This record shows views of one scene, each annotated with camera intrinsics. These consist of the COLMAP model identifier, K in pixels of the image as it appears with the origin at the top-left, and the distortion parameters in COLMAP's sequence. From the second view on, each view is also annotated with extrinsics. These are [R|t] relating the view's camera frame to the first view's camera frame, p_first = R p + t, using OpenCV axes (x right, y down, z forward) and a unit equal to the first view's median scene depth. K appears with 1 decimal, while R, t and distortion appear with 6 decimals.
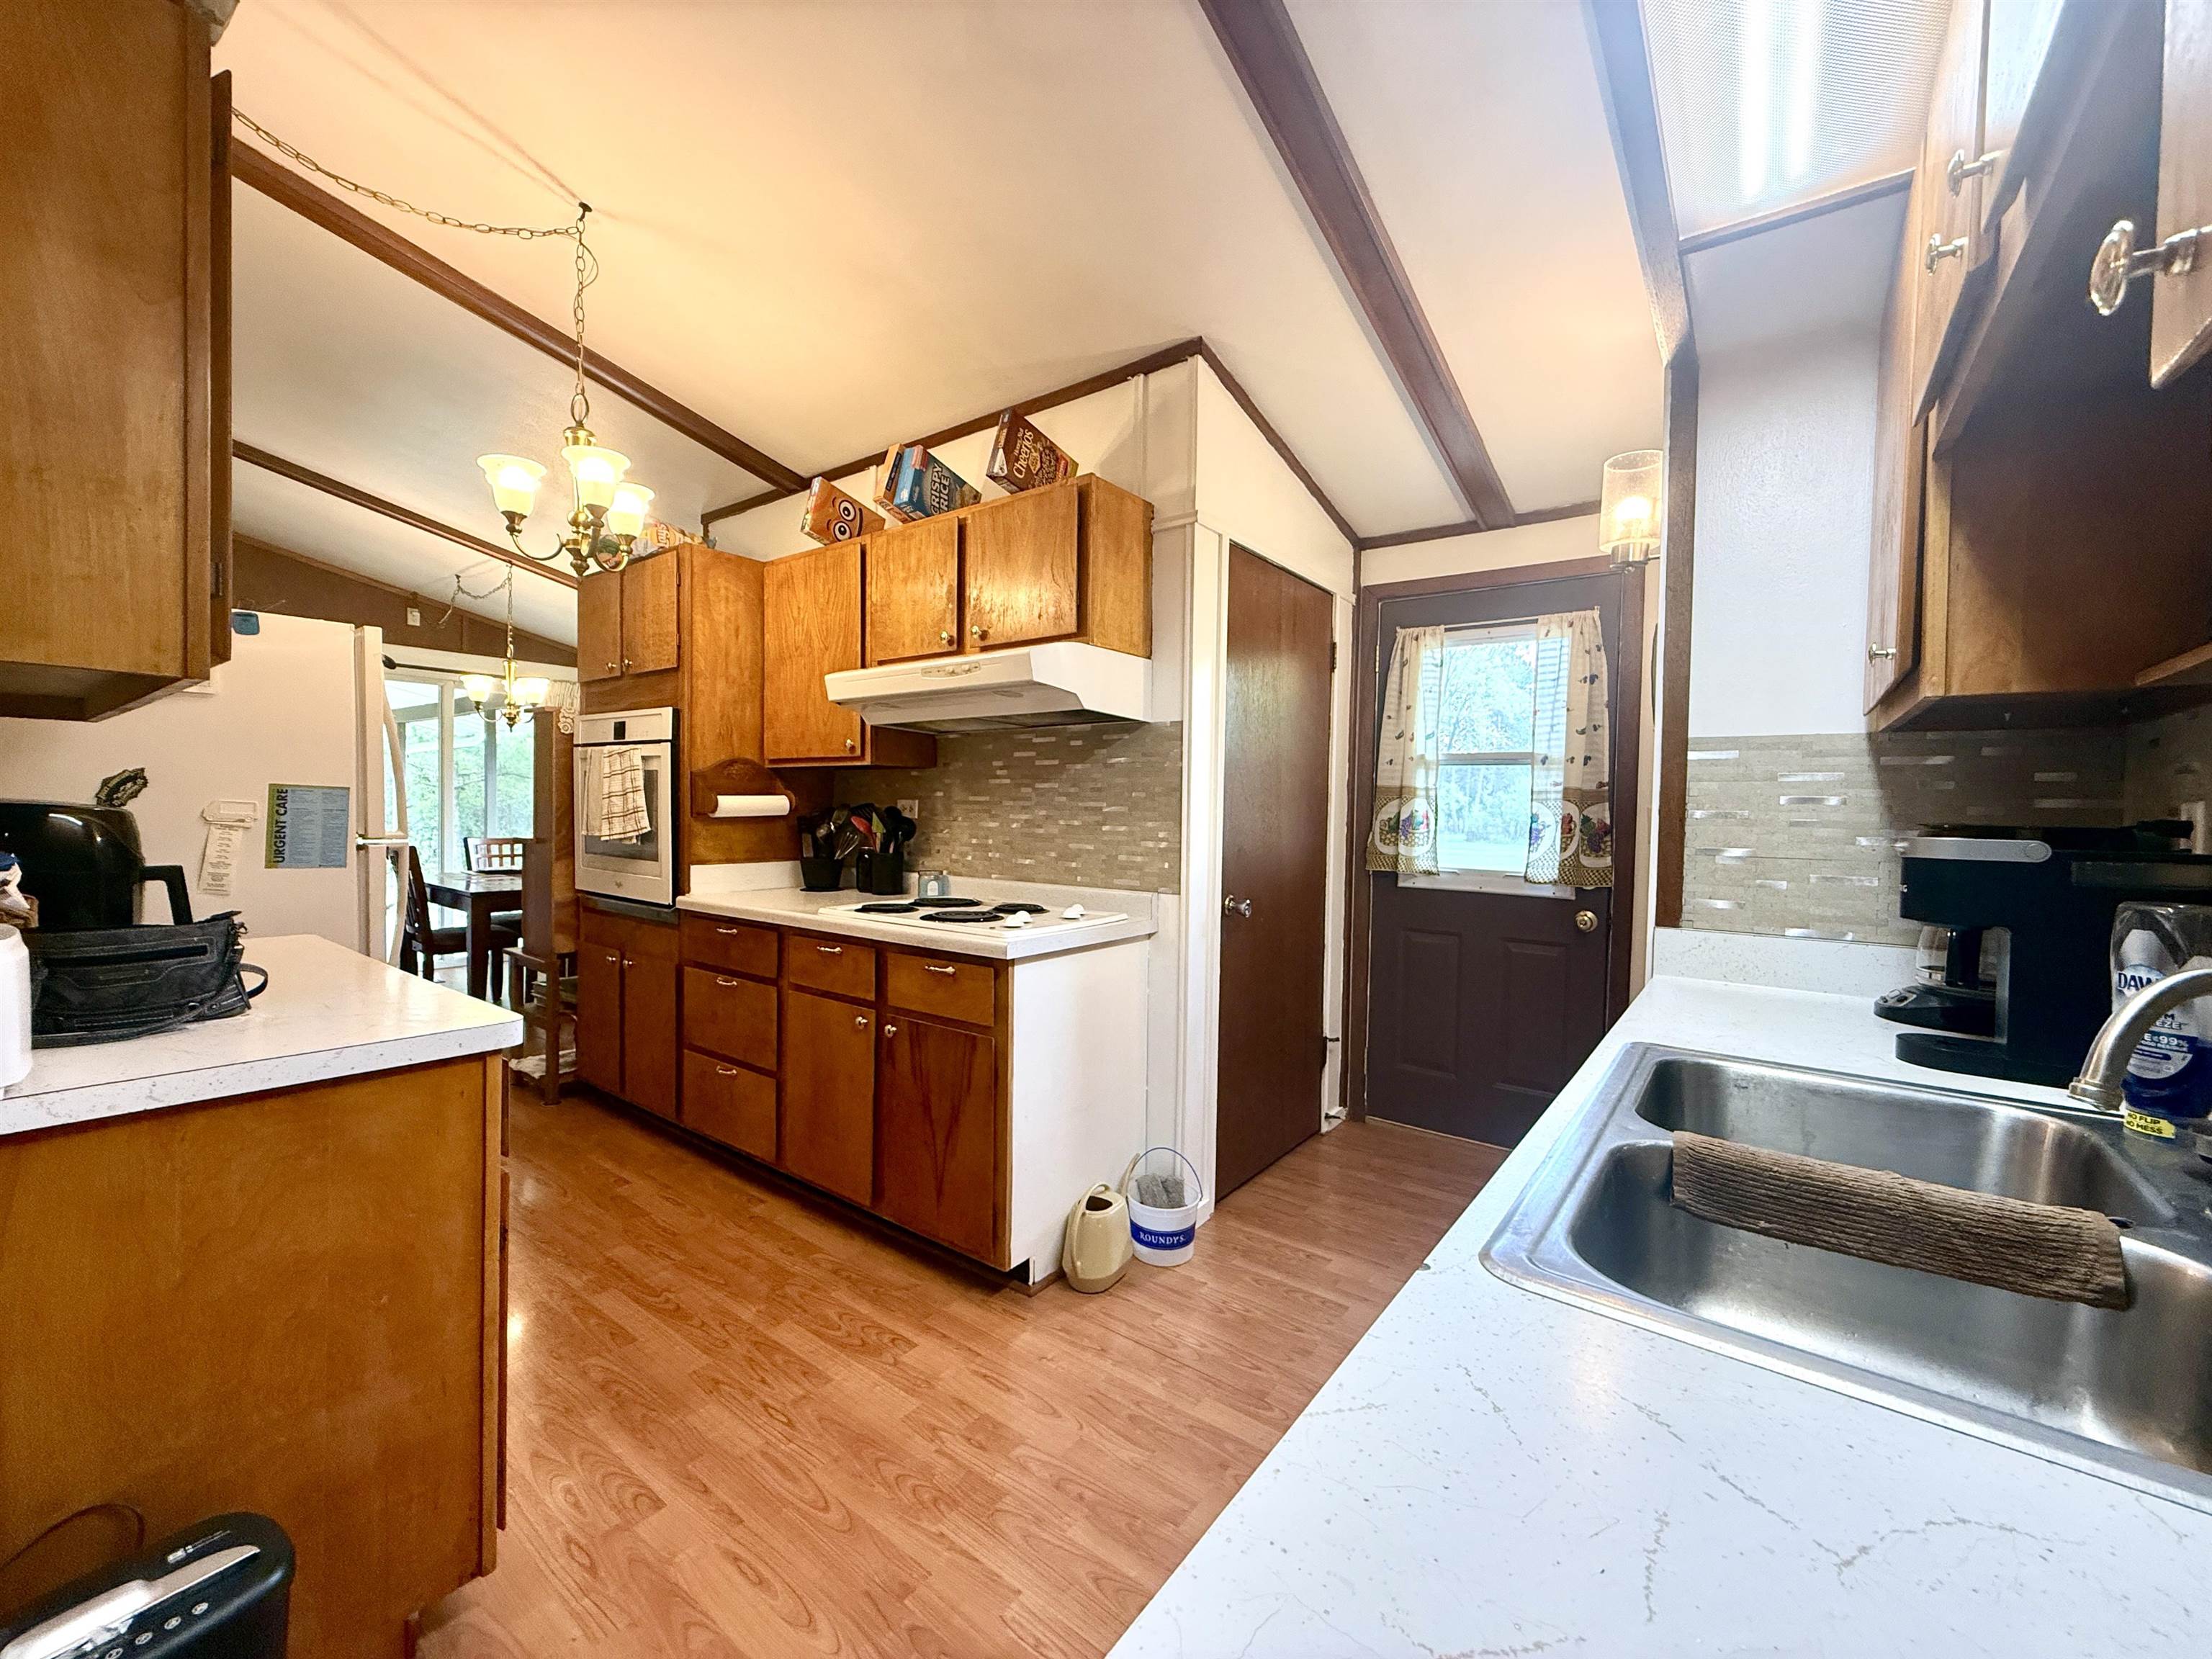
lens RADIAL K [[881.6, 0, 1104.6], [0, 881.6, 822.1], [0, 0, 1]] dist [0.002358, 0.000236]
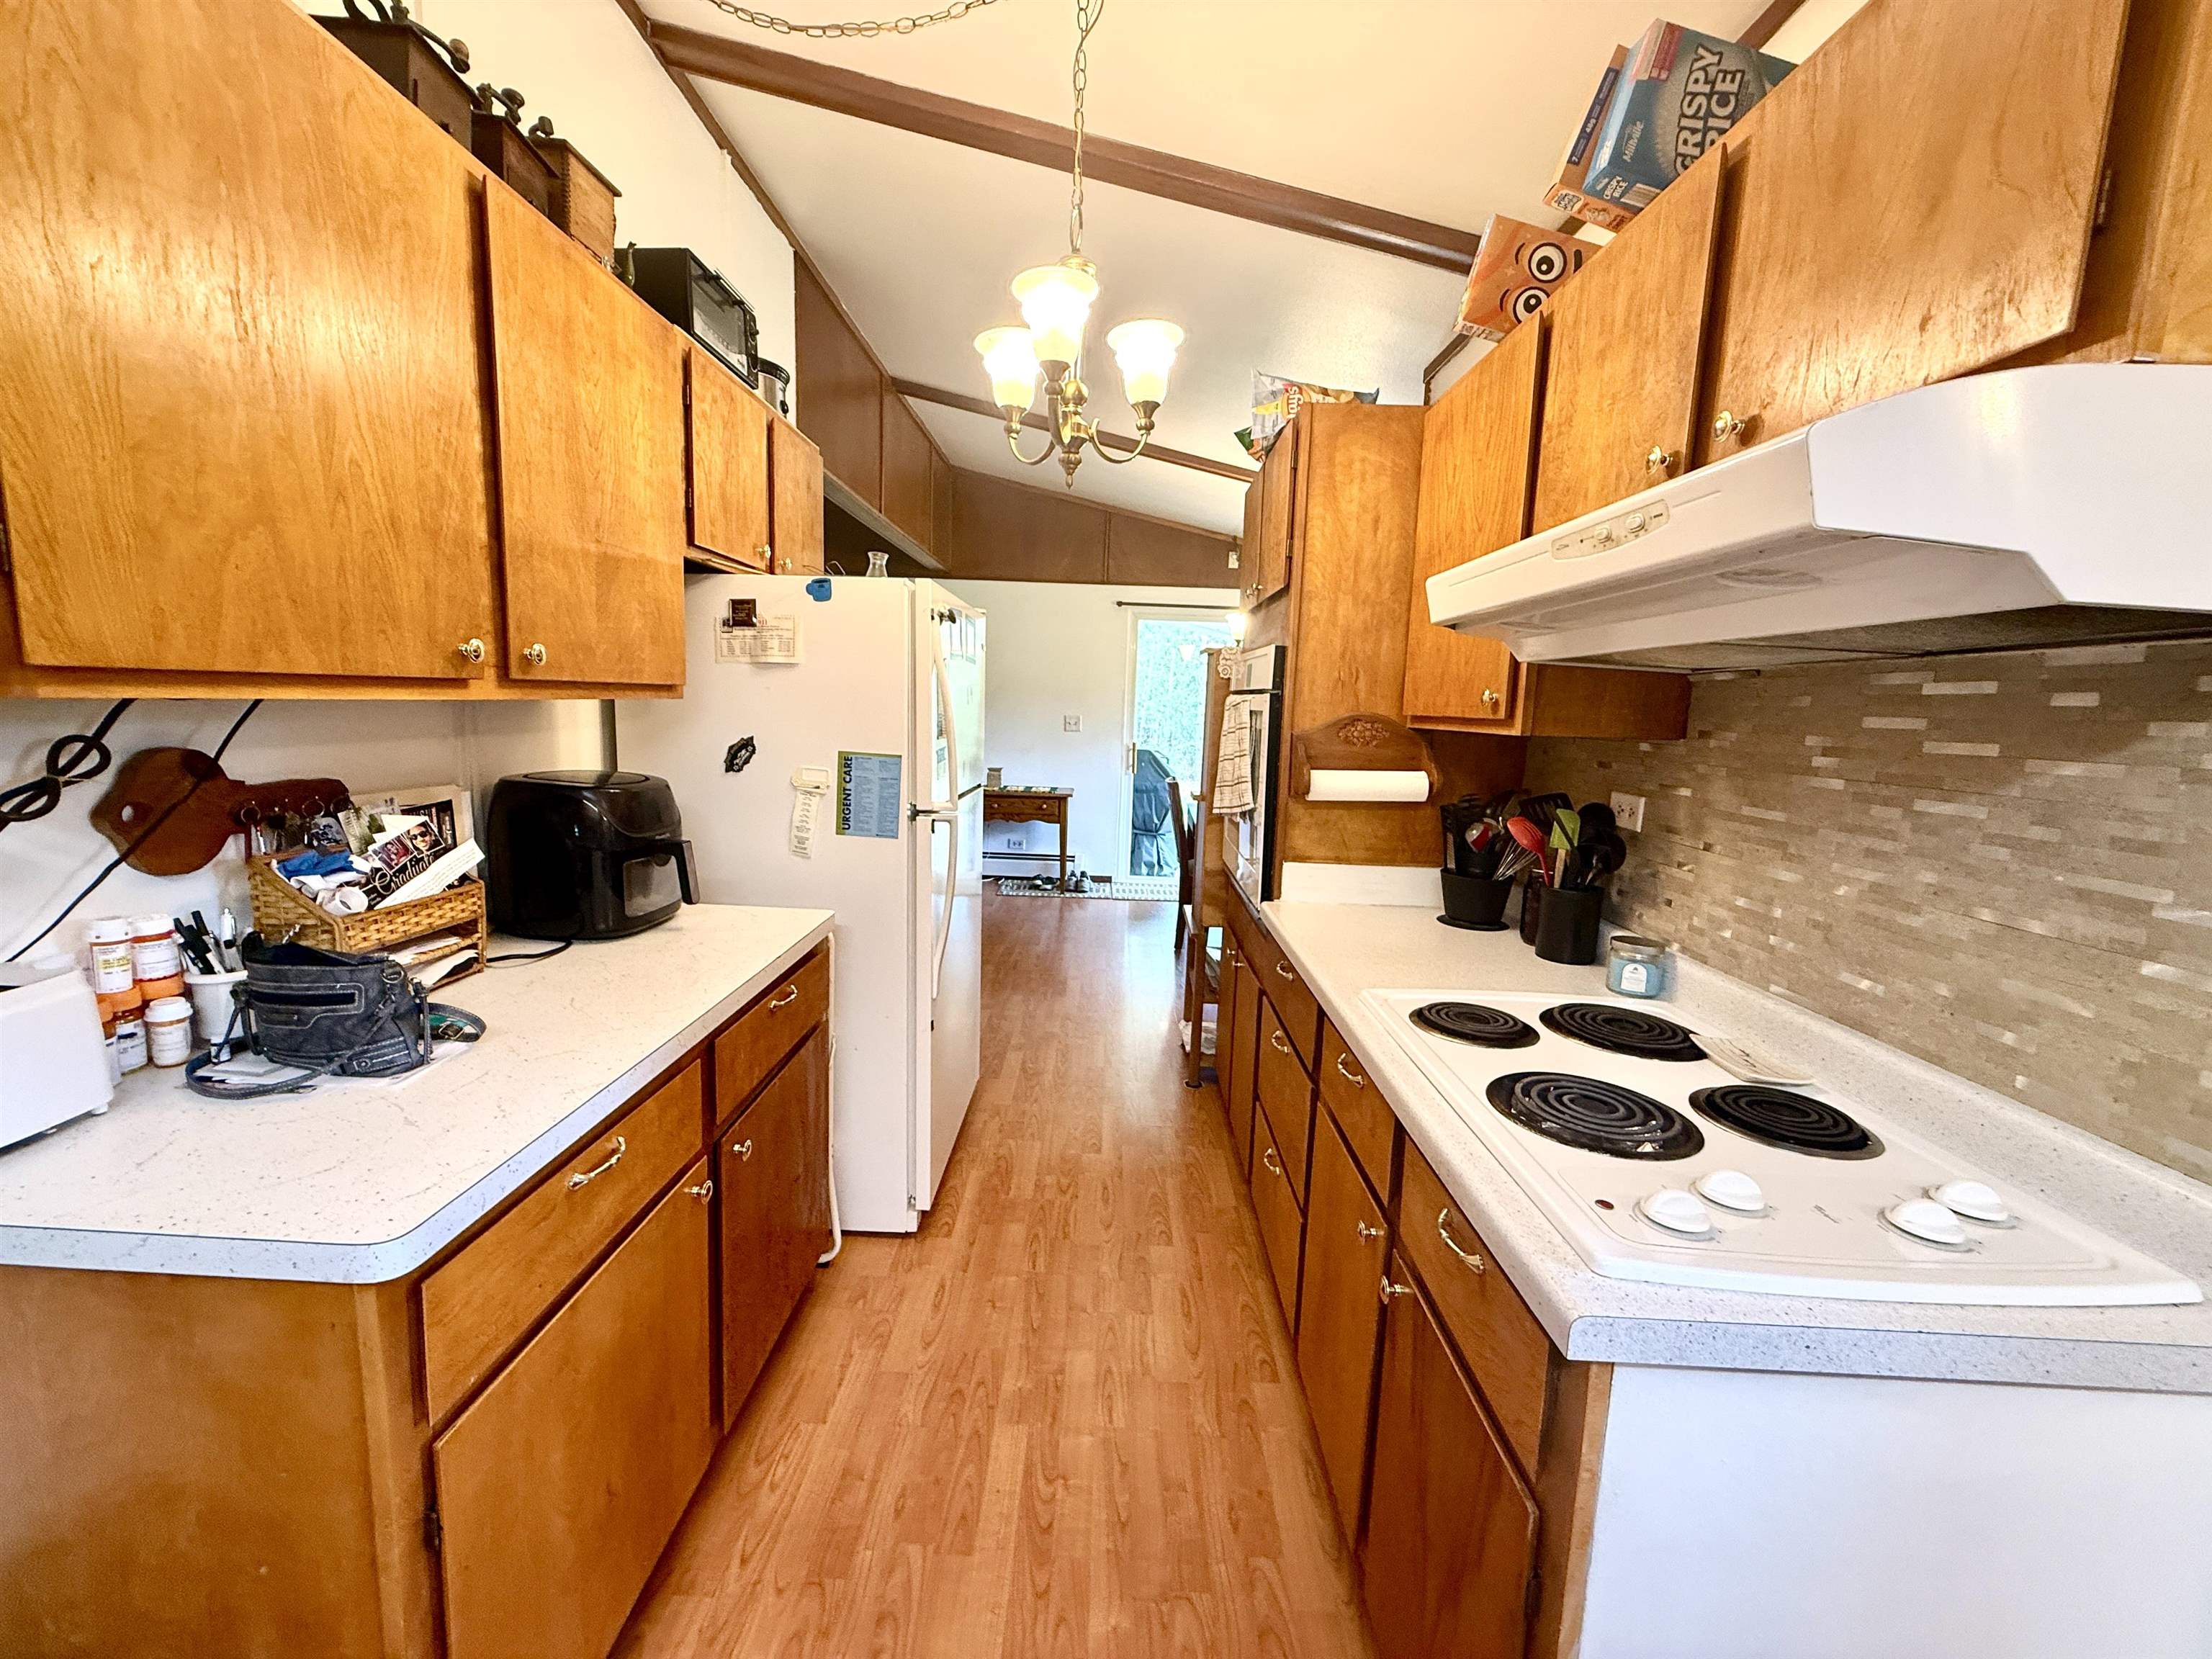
lens RADIAL K [[881.6, 0, 1098.8], [0, 881.6, 823.9], [0, 0, 1]] dist [0.002358, 0.000236]
pose [[0.584579, 0.116974, -0.802860, 0.033795], [-0.040351, 0.992519, 0.115227, -0.080075], [0.810333, -0.034963, 0.584926, 0.590466]]
